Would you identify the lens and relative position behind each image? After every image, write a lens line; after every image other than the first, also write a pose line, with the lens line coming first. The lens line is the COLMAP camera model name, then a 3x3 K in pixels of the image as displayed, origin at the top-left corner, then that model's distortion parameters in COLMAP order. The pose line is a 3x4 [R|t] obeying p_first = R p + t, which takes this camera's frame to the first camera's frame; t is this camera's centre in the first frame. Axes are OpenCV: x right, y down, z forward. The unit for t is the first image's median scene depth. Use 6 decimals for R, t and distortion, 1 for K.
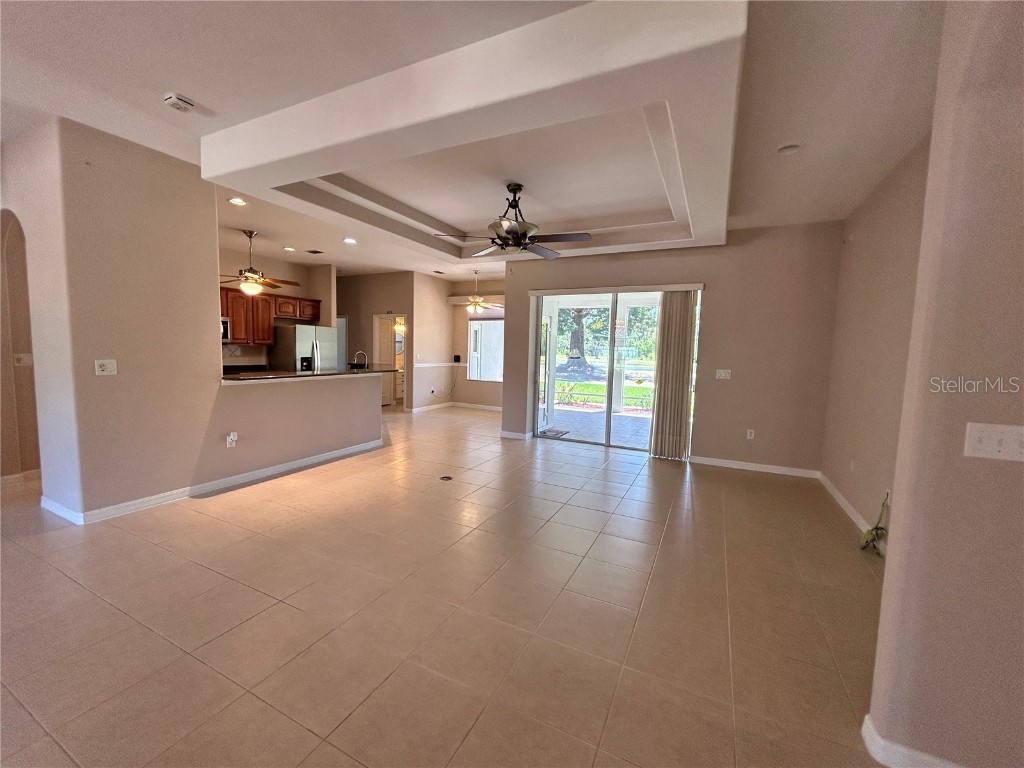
lens RADIAL K [[413.6, 0, 511.0], [0, 413.6, 383.8], [0, 0, 1]] dist [0.000969, 0.000381]
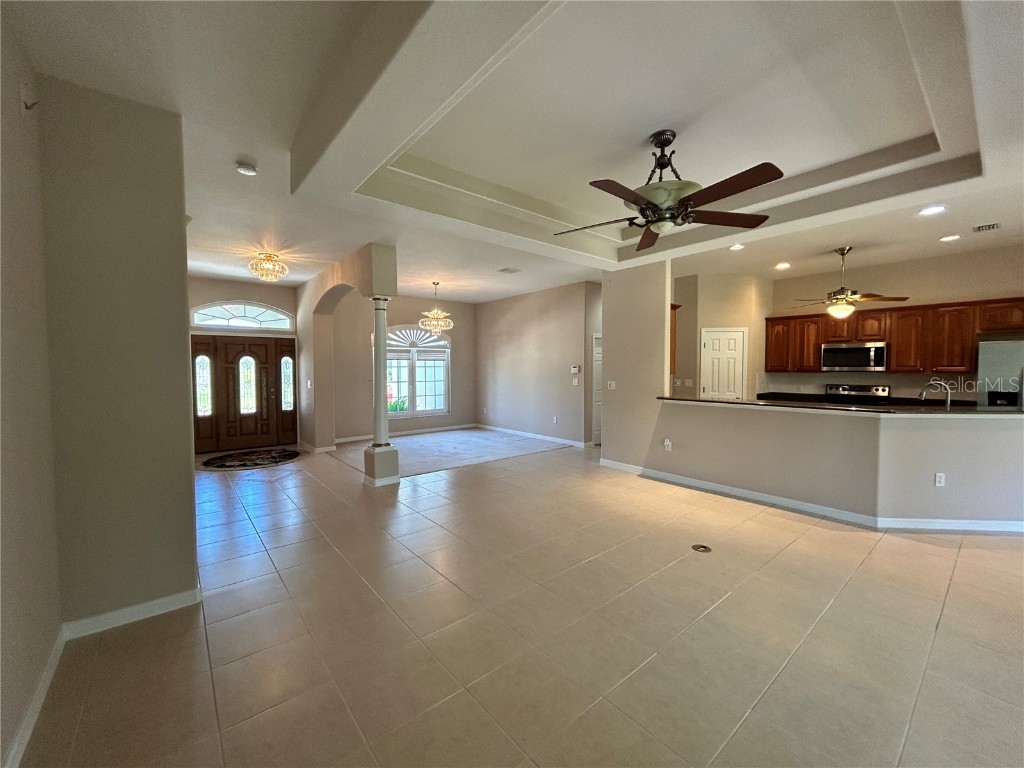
lens RADIAL K [[413.6, 0, 511.0], [0, 413.6, 383.8], [0, 0, 1]] dist [0.000969, 0.000381]
pose [[-0.405508, 0.011144, -0.914024, 0.621536], [-0.086887, 0.994928, 0.050678, -0.068497], [0.909953, 0.099967, -0.402483, 0.909243]]
